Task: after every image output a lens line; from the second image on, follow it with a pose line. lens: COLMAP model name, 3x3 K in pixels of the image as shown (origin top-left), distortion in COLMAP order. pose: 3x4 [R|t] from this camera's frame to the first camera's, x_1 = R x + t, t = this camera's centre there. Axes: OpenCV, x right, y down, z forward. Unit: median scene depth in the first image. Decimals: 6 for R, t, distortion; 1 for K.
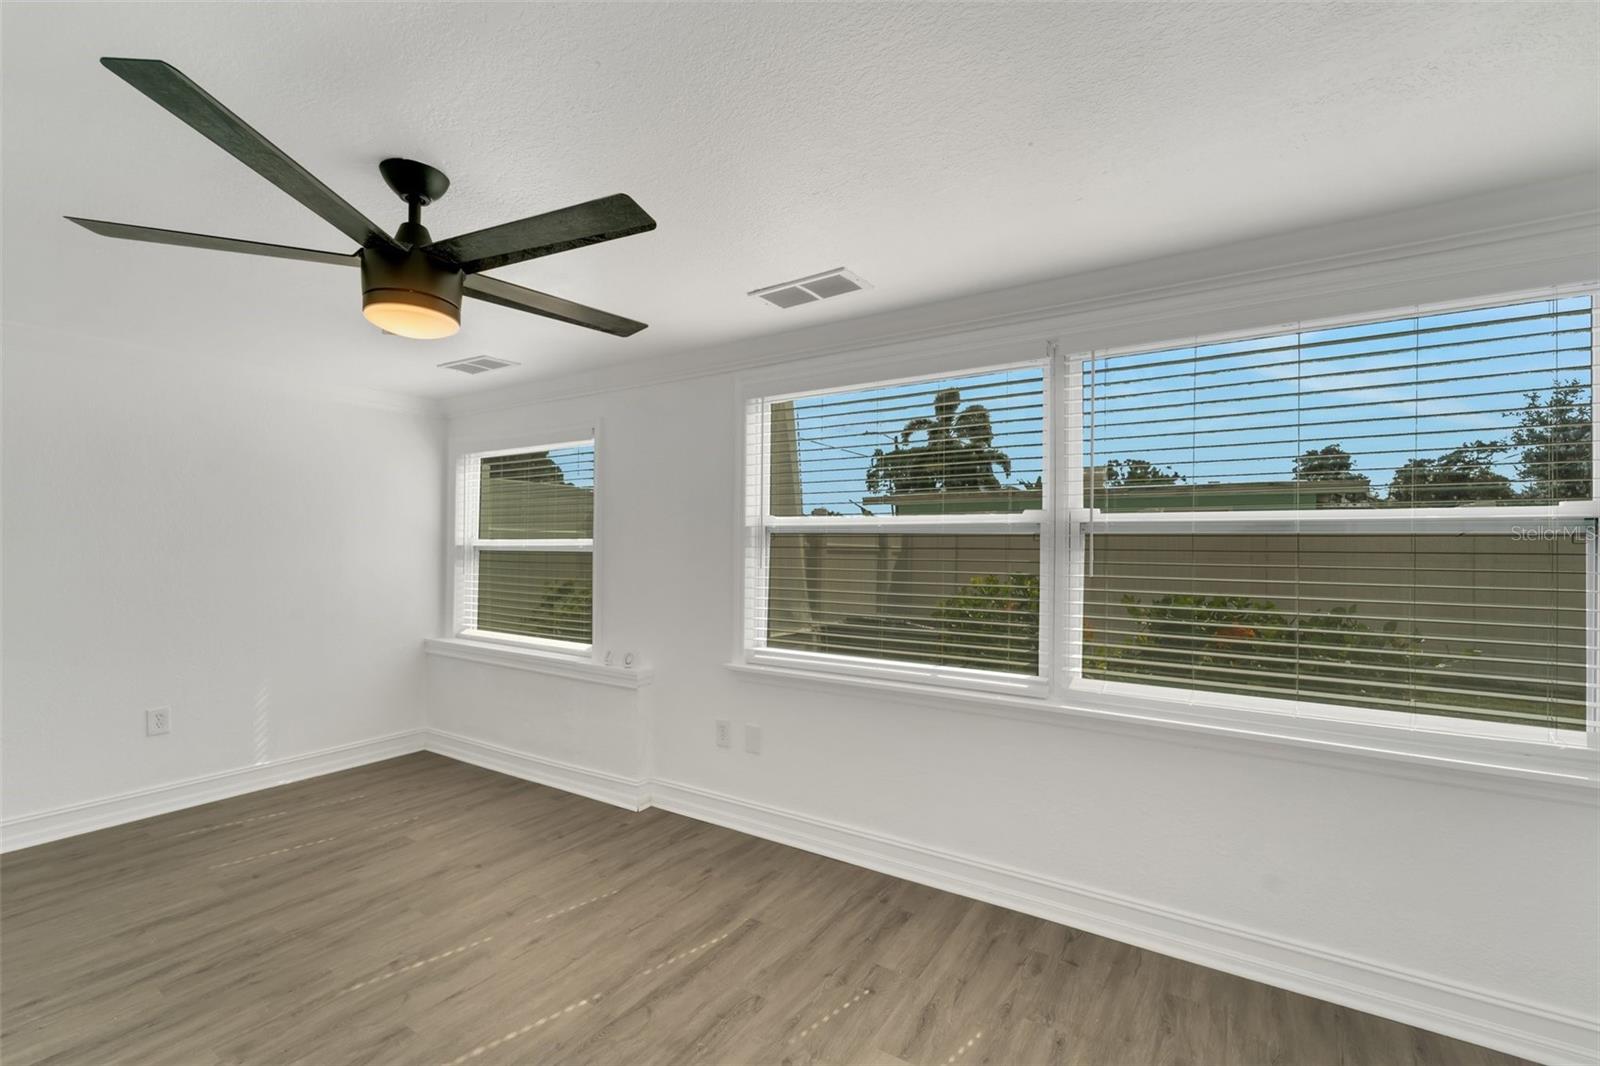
lens RADIAL K [[679.2, 0, 799.6], [0, 679.2, 541.1], [0, 0, 1]] dist [0.001034, -0.000919]
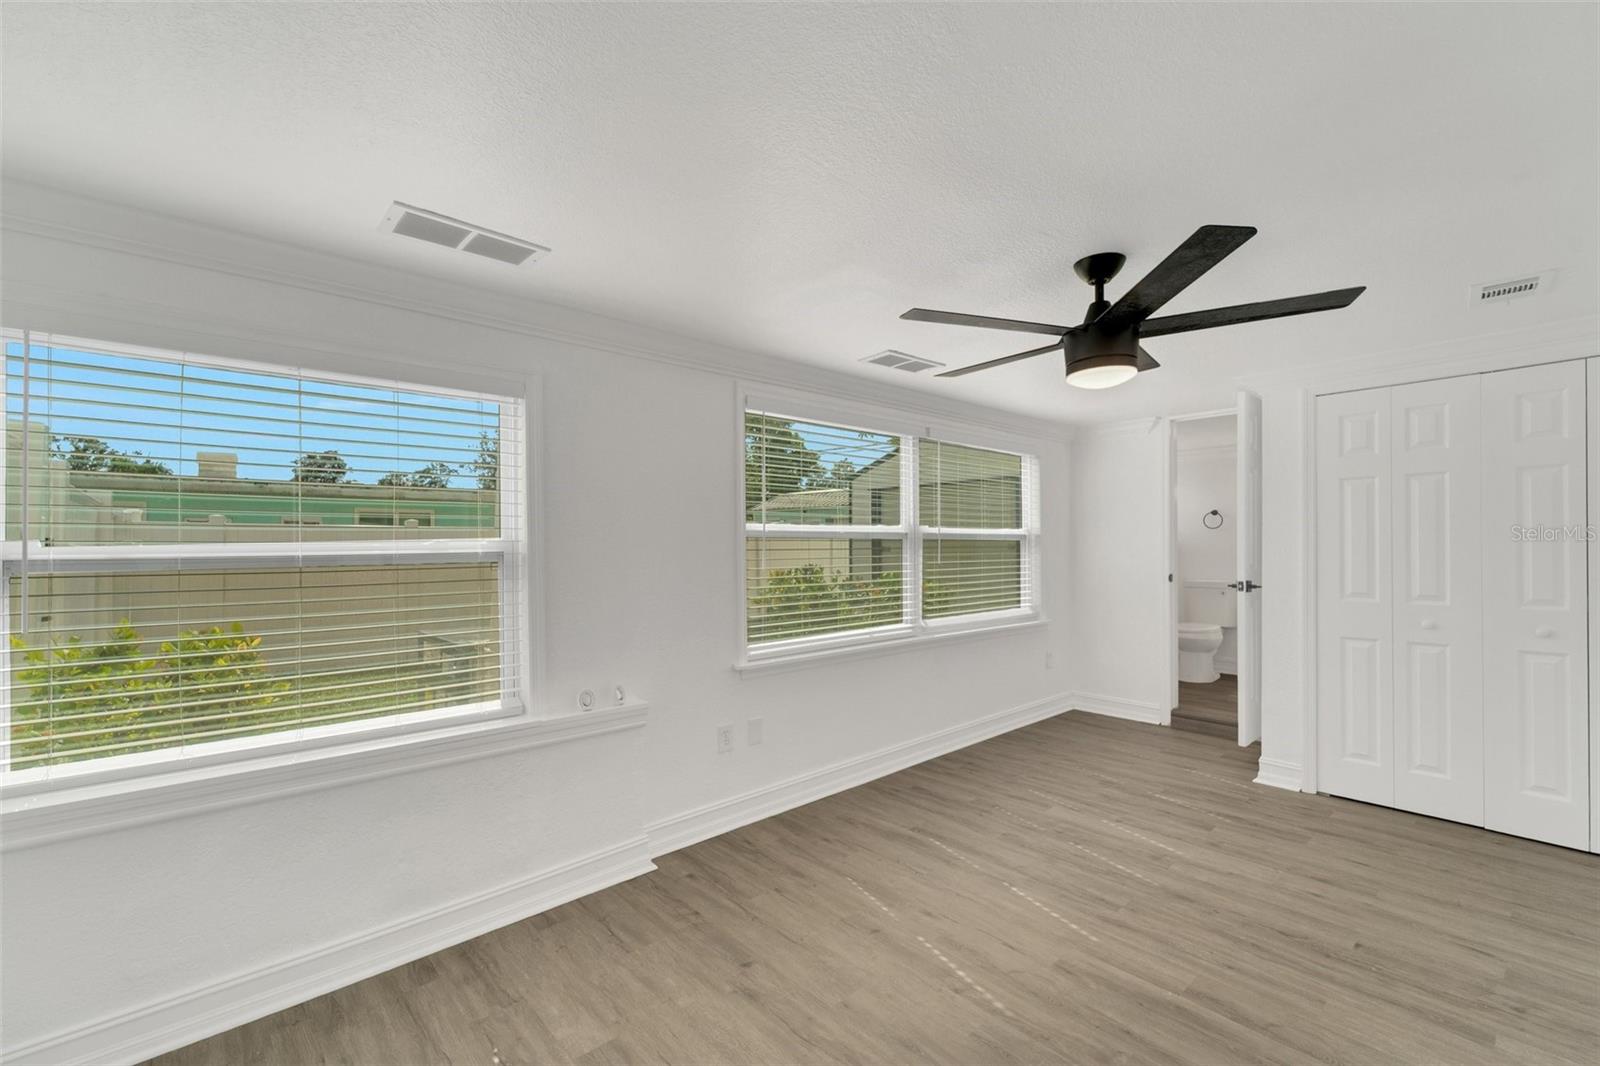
lens RADIAL K [[679.2, 0, 799.6], [0, 679.2, 541.1], [0, 0, 1]] dist [0.001034, -0.000919]
pose [[0.263872, -0.004477, 0.964547, -1.338472], [-0.002478, 0.999983, 0.005319, -0.011780], [-0.964555, -0.003794, 0.263856, 0.822321]]
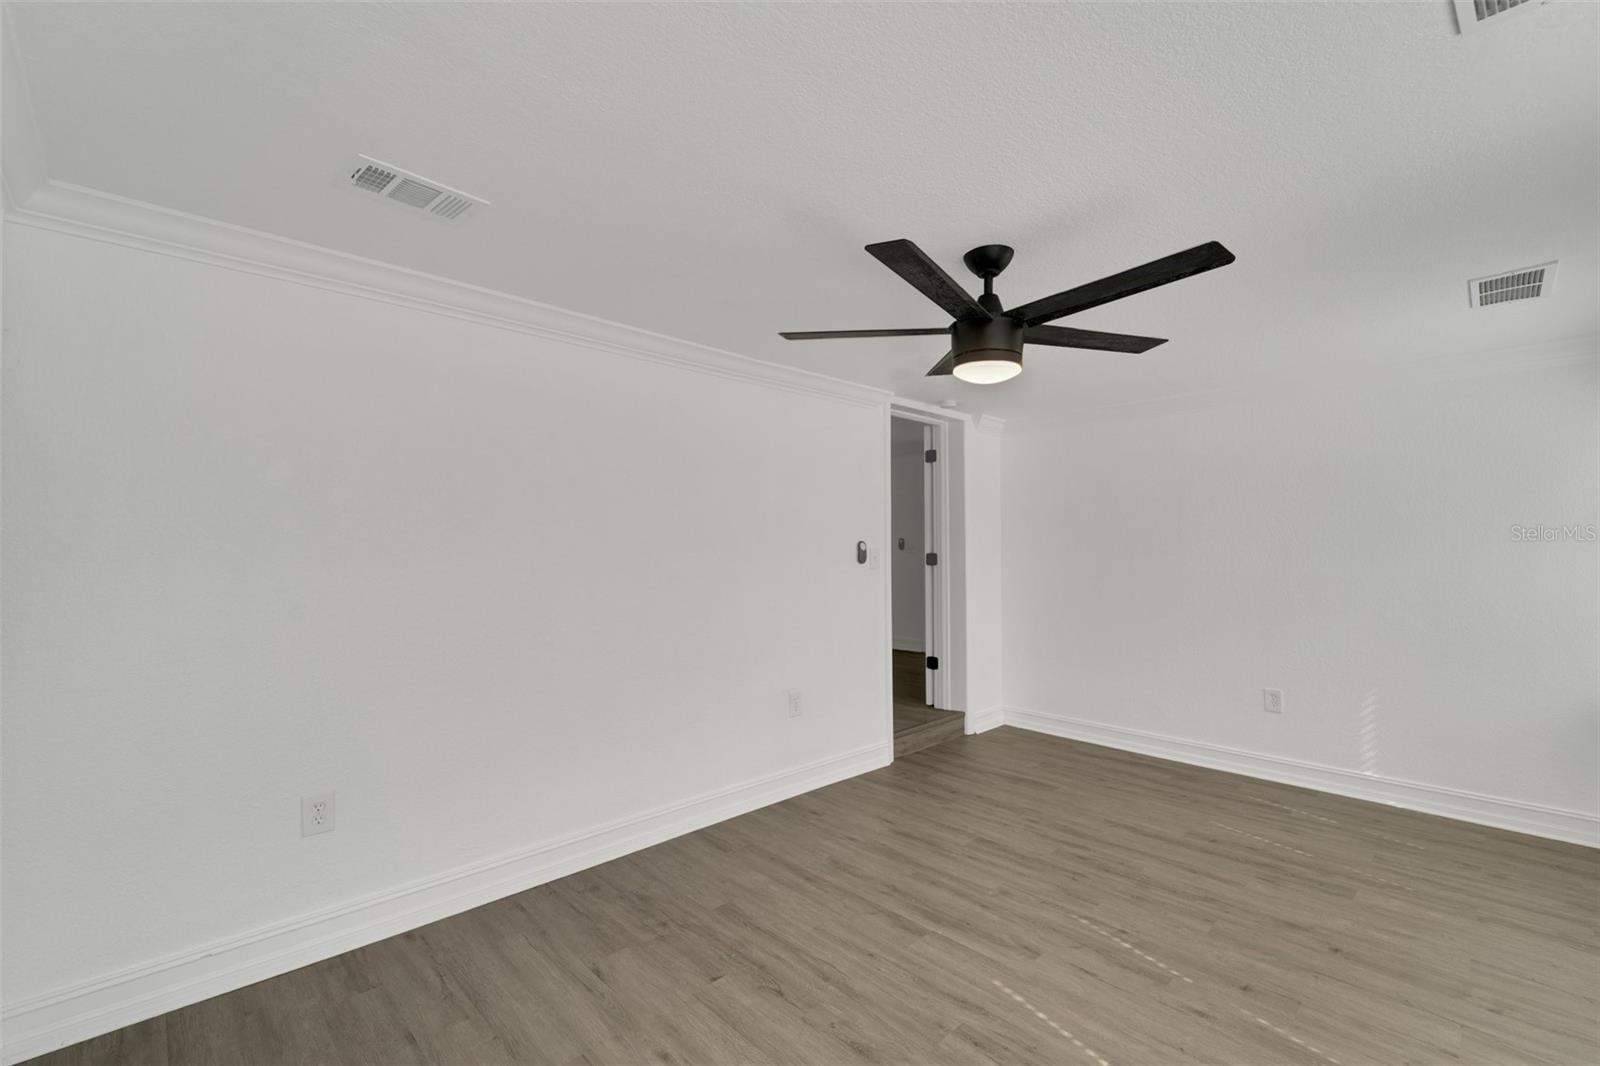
lens RADIAL K [[672.2, 0, 804.3], [0, 672.2, 537.1], [0, 0, 1]] dist [0.000615, -0.000342]
pose [[-0.221015, -0.023317, -0.974992, 0.495726], [0.007269, 0.999647, -0.025555, 0.010713], [0.975243, -0.012735, -0.220767, 0.638270]]
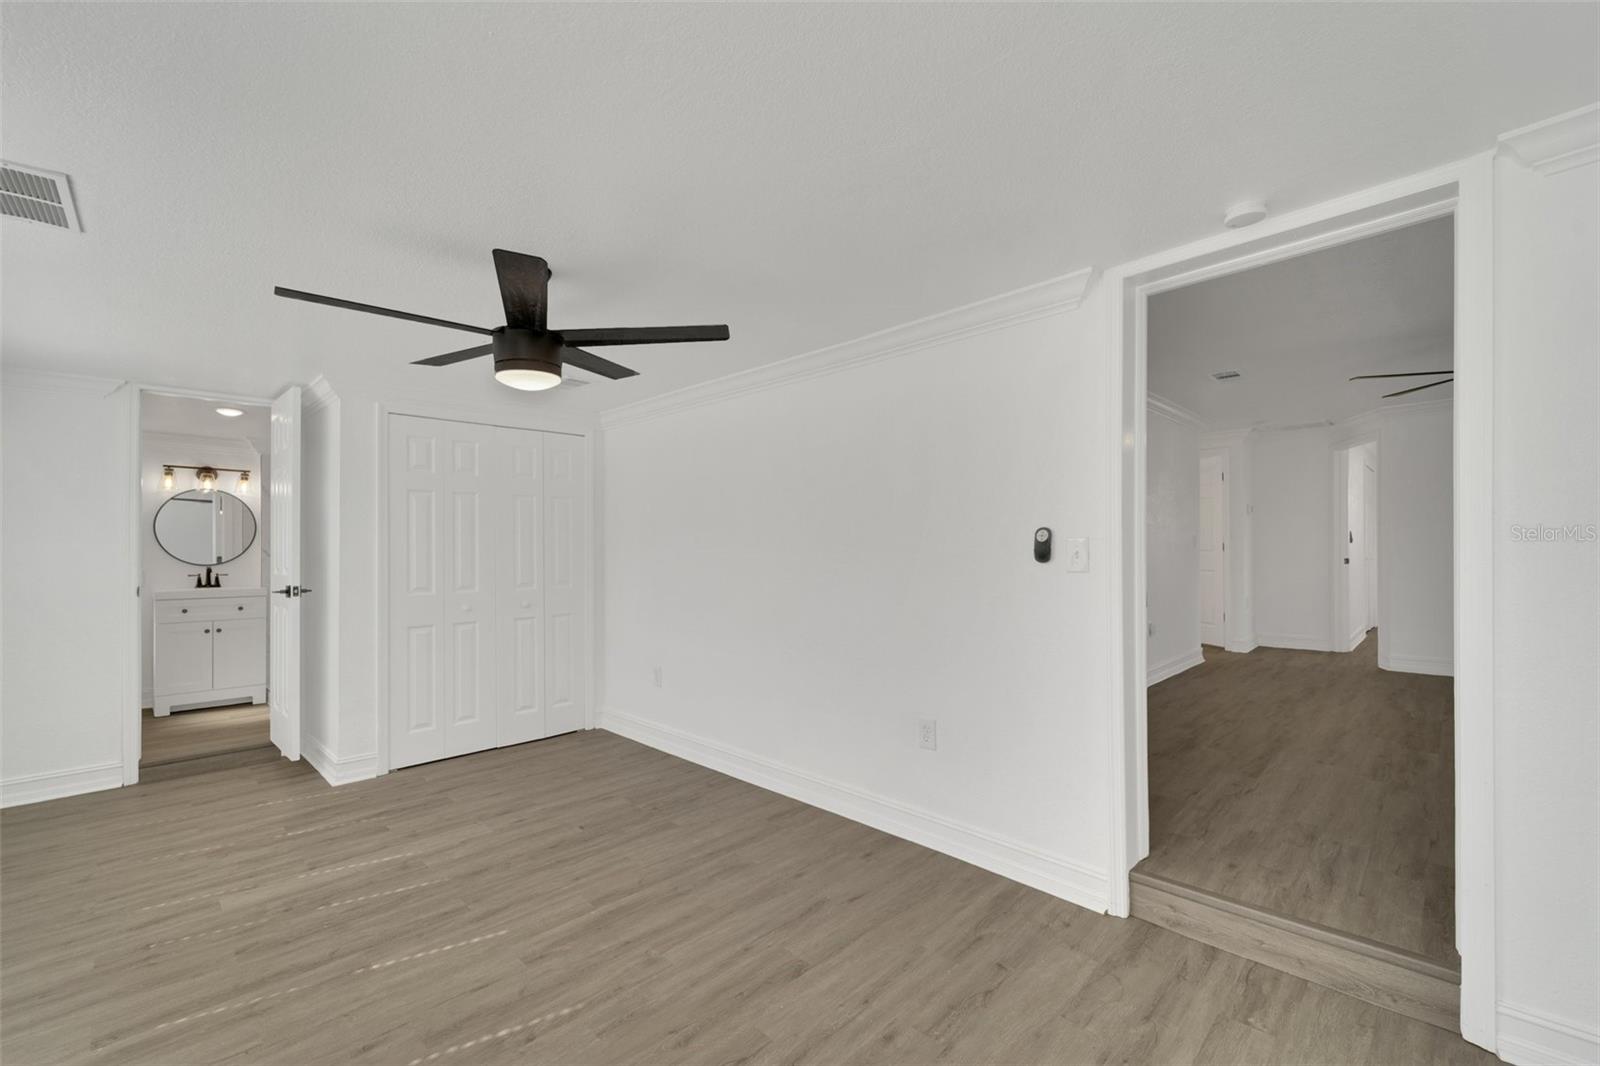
lens RADIAL K [[679.2, 0, 799.6], [0, 679.2, 541.1], [0, 0, 1]] dist [0.001034, -0.000919]
pose [[-0.980151, 0.004519, 0.198200, -0.933643], [0.001114, 0.999850, -0.017289, 0.013646], [-0.198249, -0.016725, -0.980009, 1.510815]]
